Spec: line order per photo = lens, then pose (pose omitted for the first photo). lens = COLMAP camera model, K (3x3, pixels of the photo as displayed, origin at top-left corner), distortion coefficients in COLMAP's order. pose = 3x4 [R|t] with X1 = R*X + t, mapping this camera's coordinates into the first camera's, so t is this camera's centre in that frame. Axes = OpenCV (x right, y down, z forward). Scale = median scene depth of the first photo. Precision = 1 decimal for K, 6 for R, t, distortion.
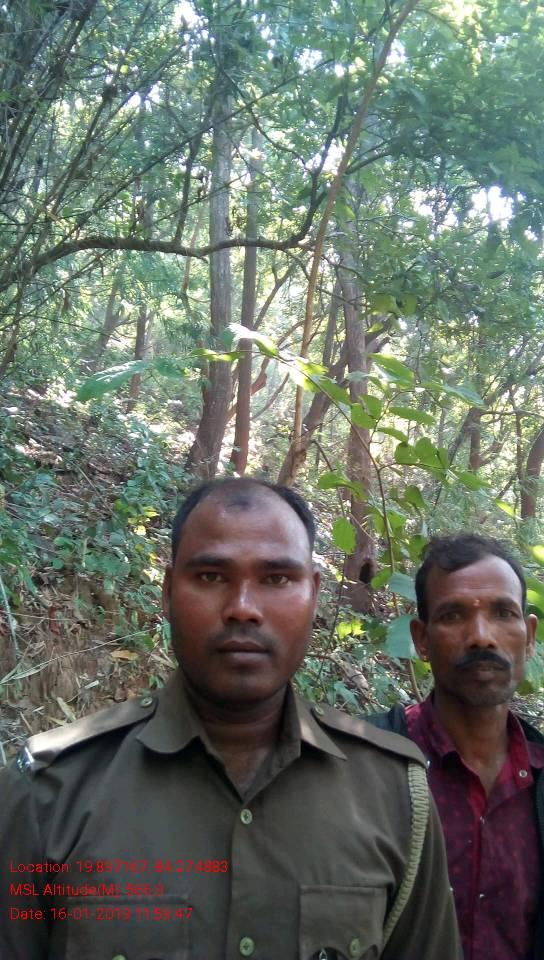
lens RADIAL K [[749.1, 0, 274.4], [0, 749.1, 481.5], [0, 0, 1]] dist [0.069010, -0.096748]
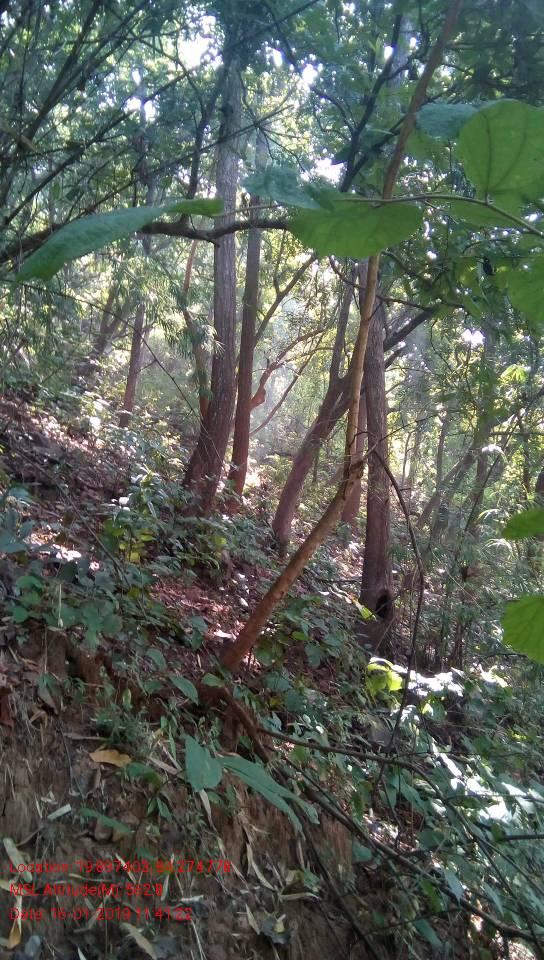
lens RADIAL K [[749.1, 0, 274.4], [0, 749.1, 481.5], [0, 0, 1]] dist [0.069010, -0.096748]
pose [[0.999725, 0.020535, 0.011294, -0.021621], [-0.020241, 0.999469, -0.025553, -0.001282], [-0.011813, 0.025318, 0.999610, 0.104296]]
